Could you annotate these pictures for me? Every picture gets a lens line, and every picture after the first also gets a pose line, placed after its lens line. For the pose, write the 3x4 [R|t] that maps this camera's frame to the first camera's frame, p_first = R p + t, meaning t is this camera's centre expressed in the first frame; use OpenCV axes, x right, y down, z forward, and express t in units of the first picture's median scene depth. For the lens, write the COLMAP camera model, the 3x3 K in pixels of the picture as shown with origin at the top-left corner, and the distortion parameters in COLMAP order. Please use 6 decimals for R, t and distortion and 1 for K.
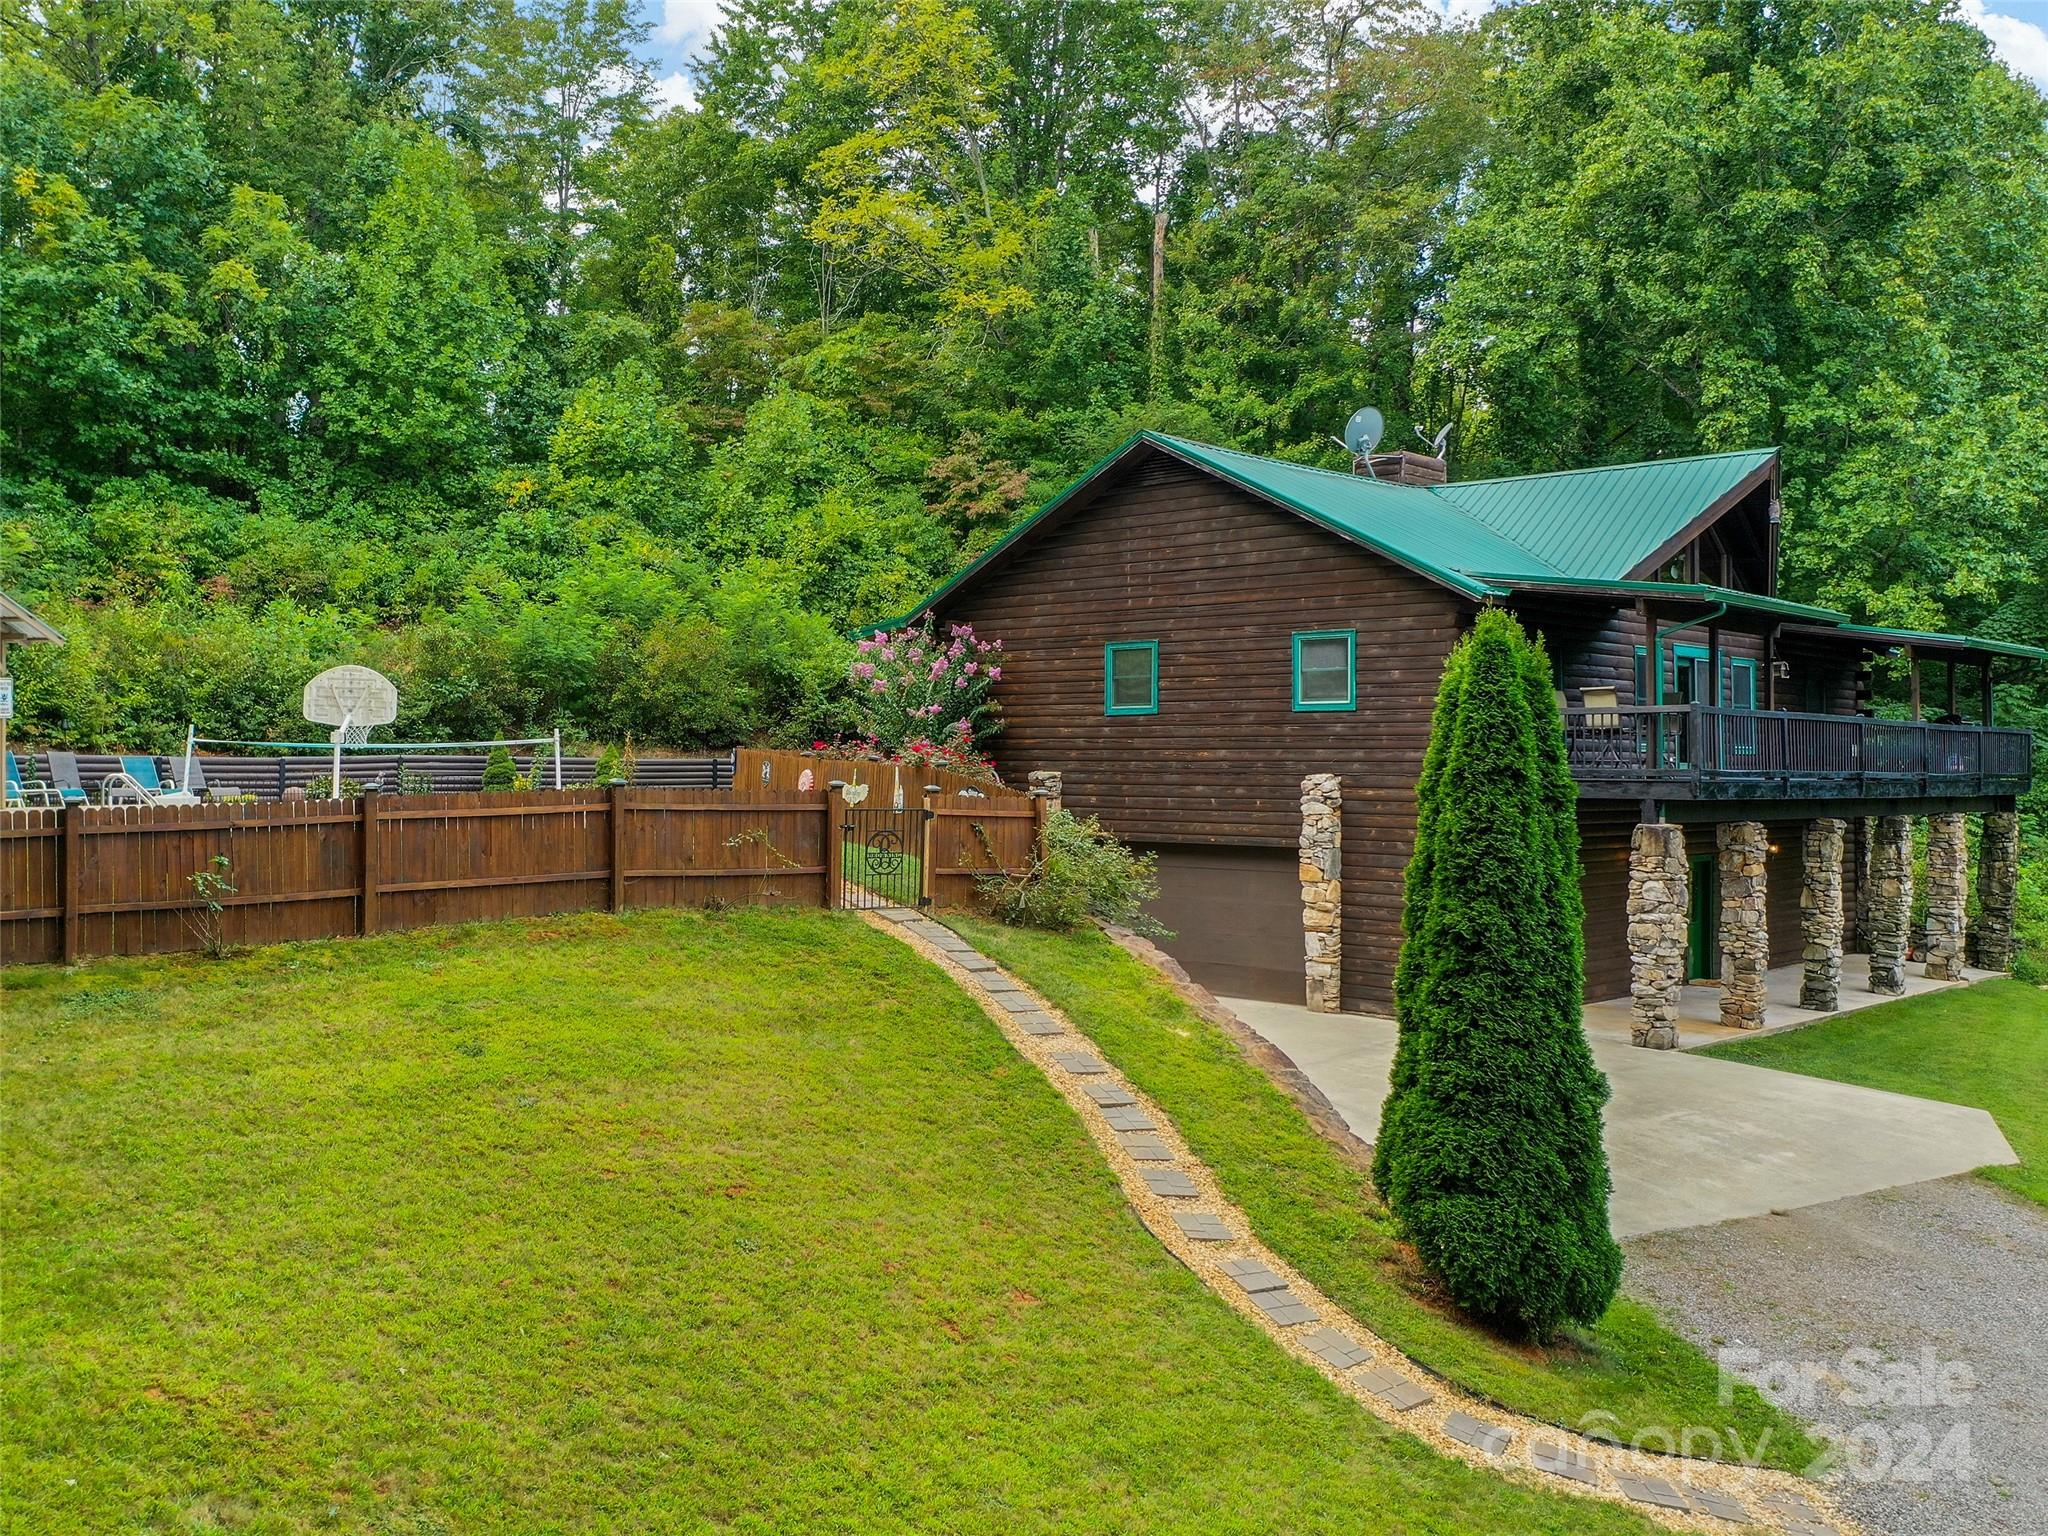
lens RADIAL K [[1842.8, 0, 896.9], [0, 1842.8, 723.0], [0, 0, 1]] dist [-0.006763, -0.004117]
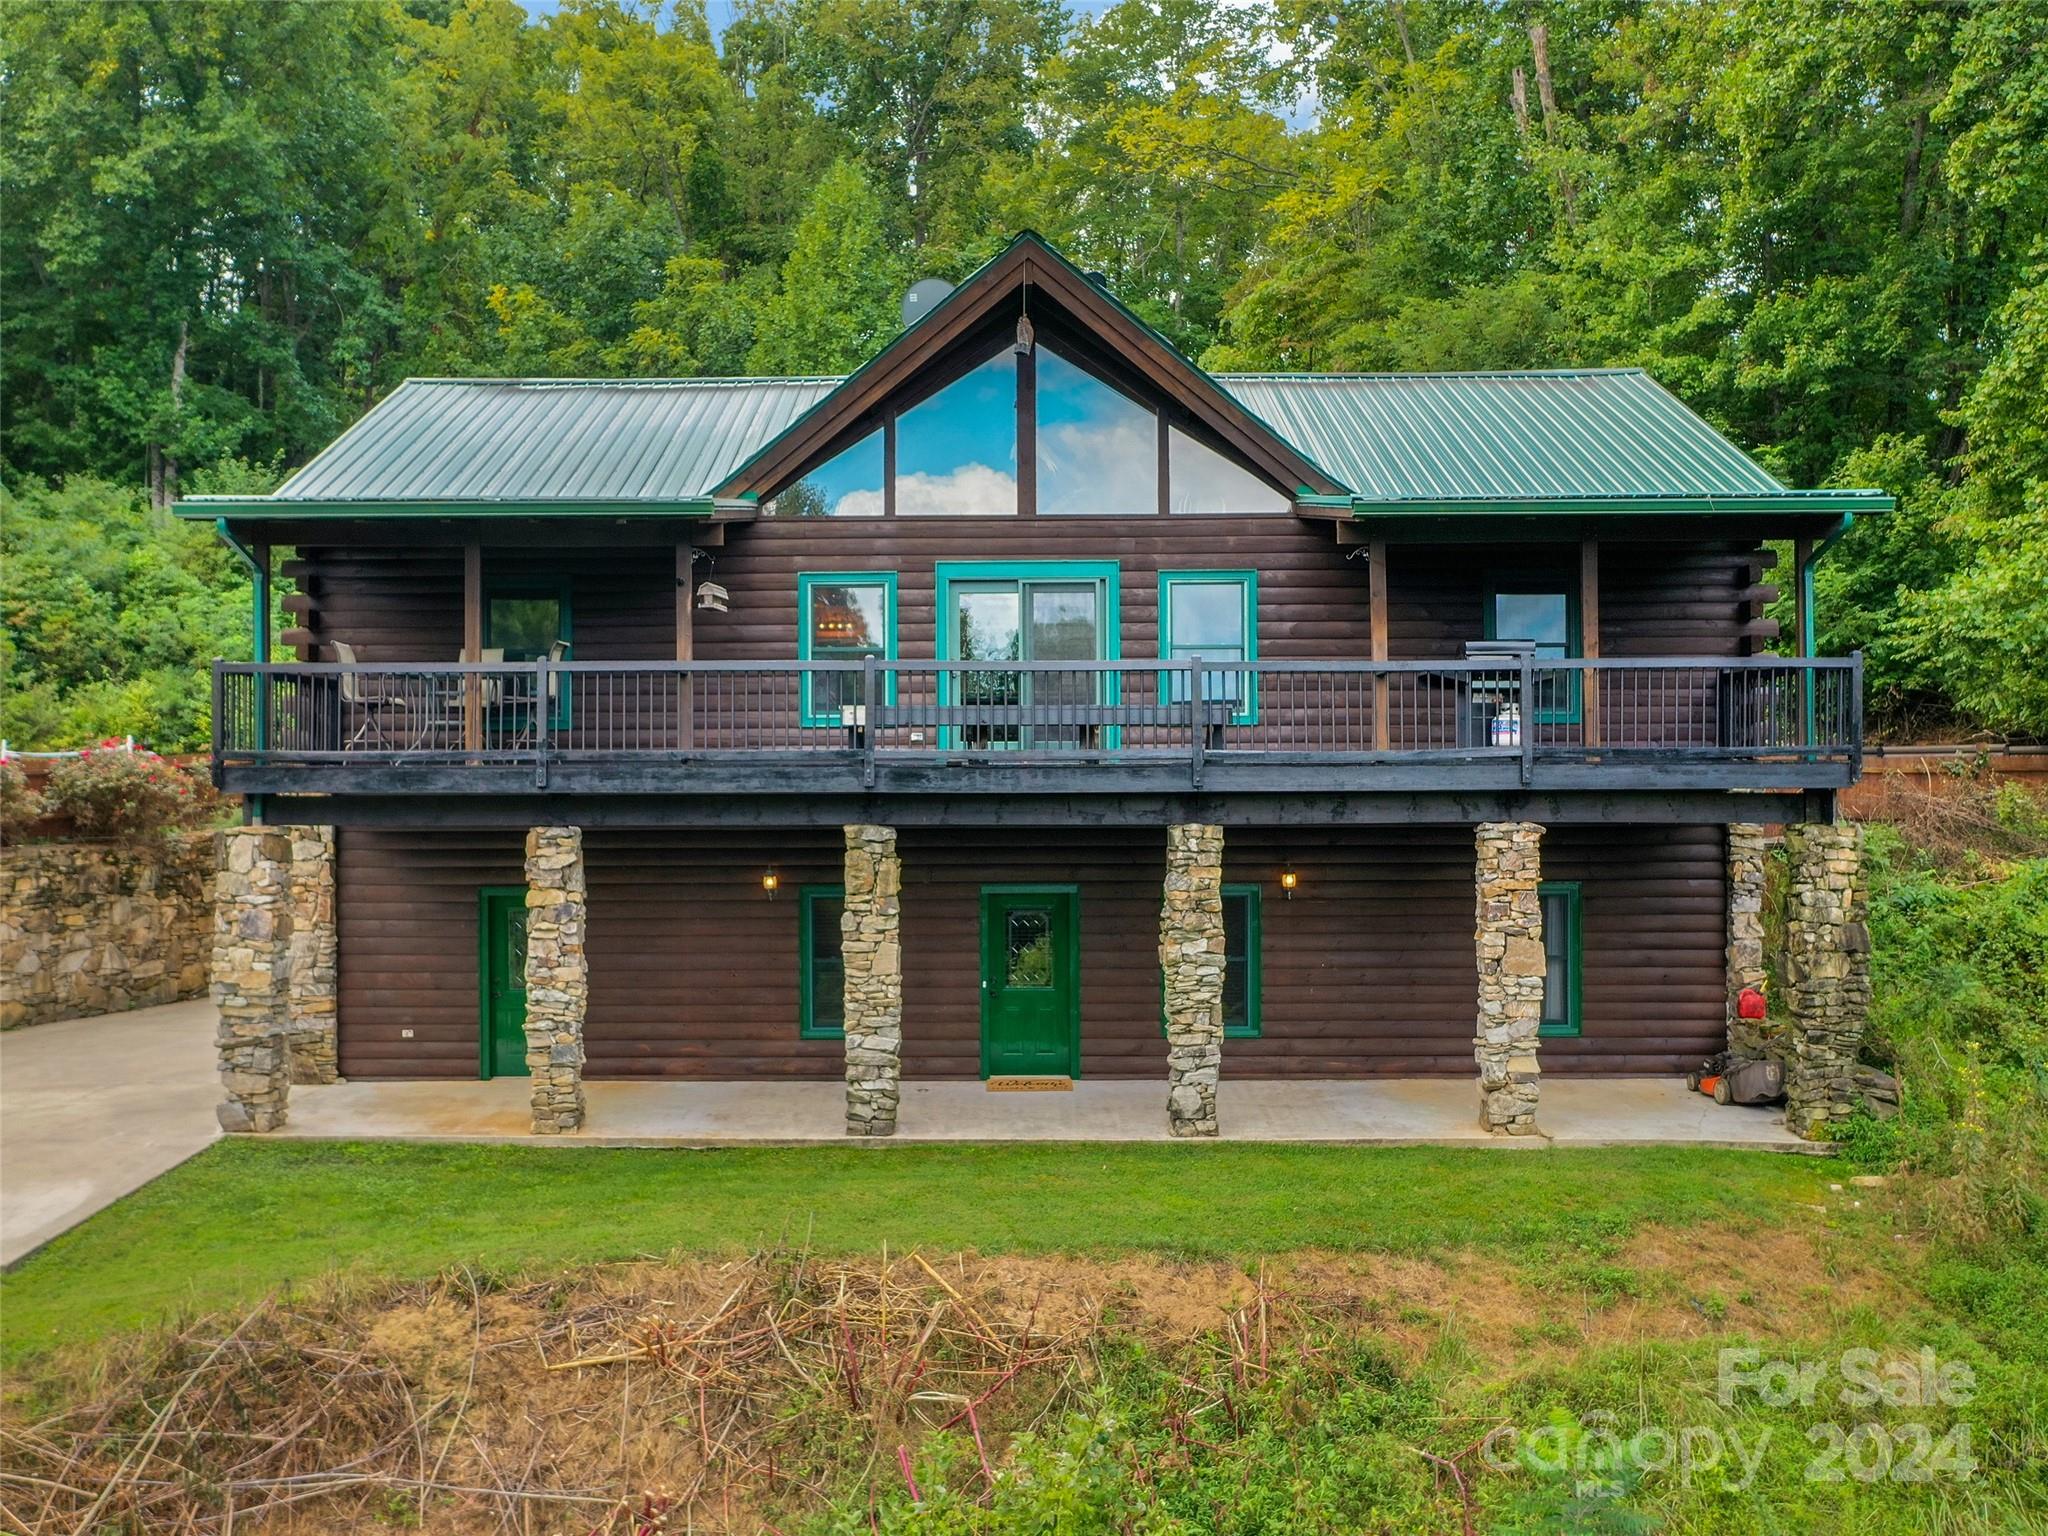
lens RADIAL K [[1821.6, 0, 991.1], [0, 1821.6, 759.2], [0, 0, 1]] dist [-0.011280, -0.007947]
pose [[0.706648, -0.017220, -0.707355, 0.906997], [0.026246, 0.999654, 0.001884, 0.027351], [0.707078, -0.019897, 0.706856, 0.554407]]
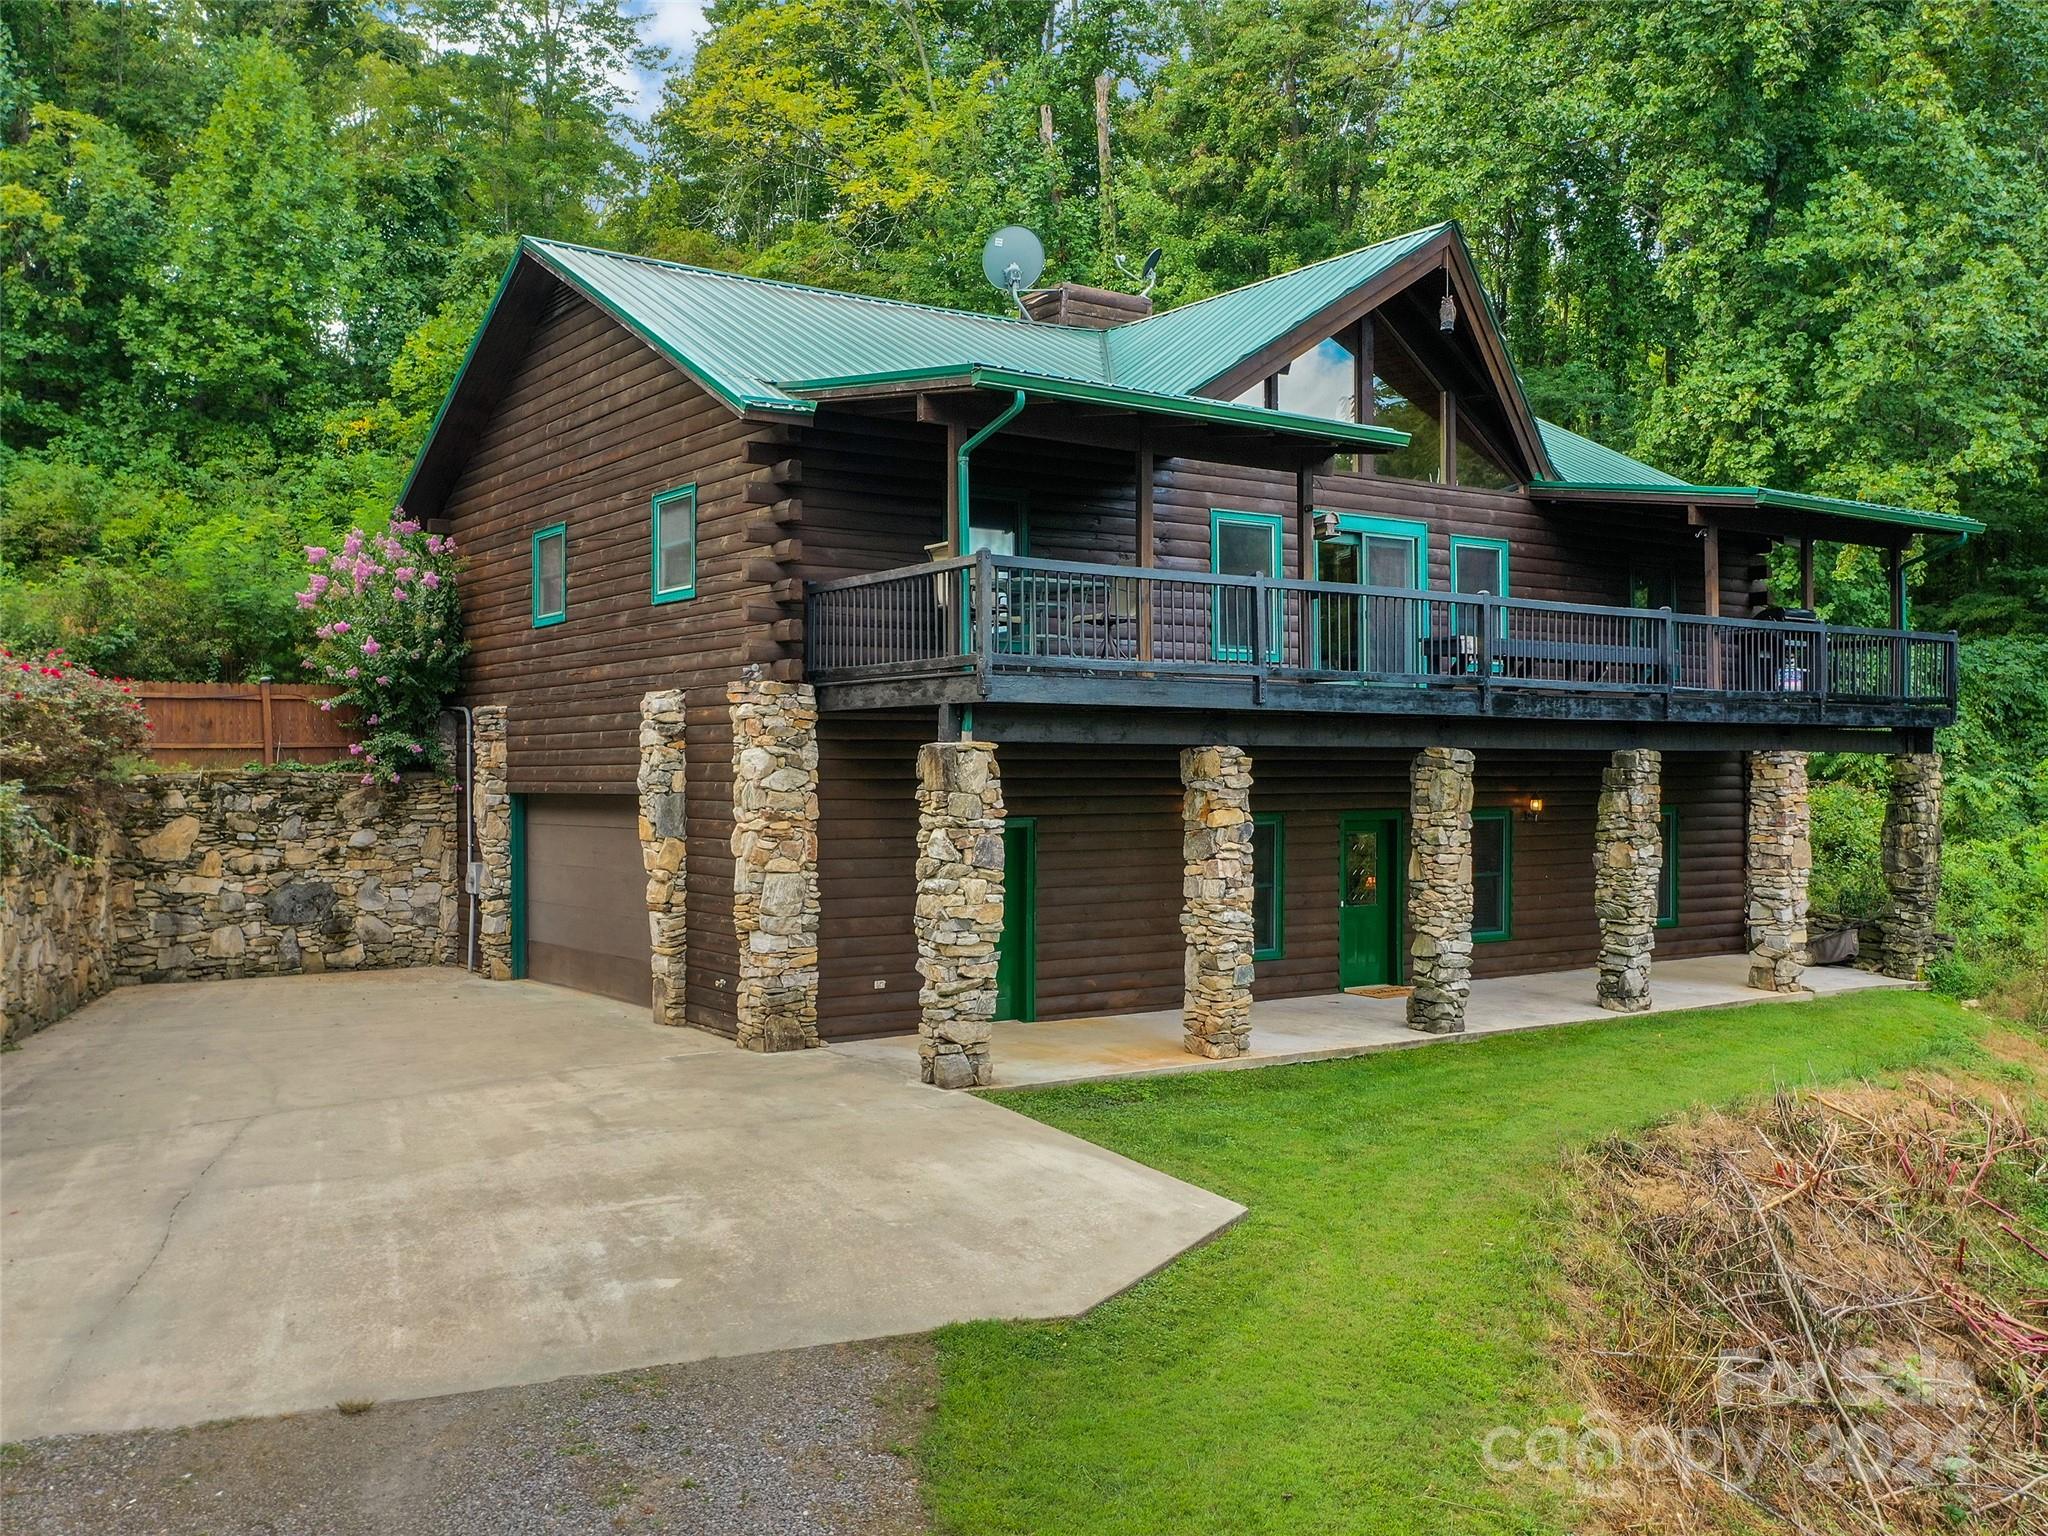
lens RADIAL K [[1826.5, 0, 1024.0], [0, 1826.5, 768.0], [0, 0, 1]] dist [-0.010281, -0.004000]
pose [[0.986893, -0.009427, -0.161099, 0.430747], [0.012689, 0.999735, 0.019228, 0.041404], [0.160875, -0.021020, 0.986751, 0.292678]]
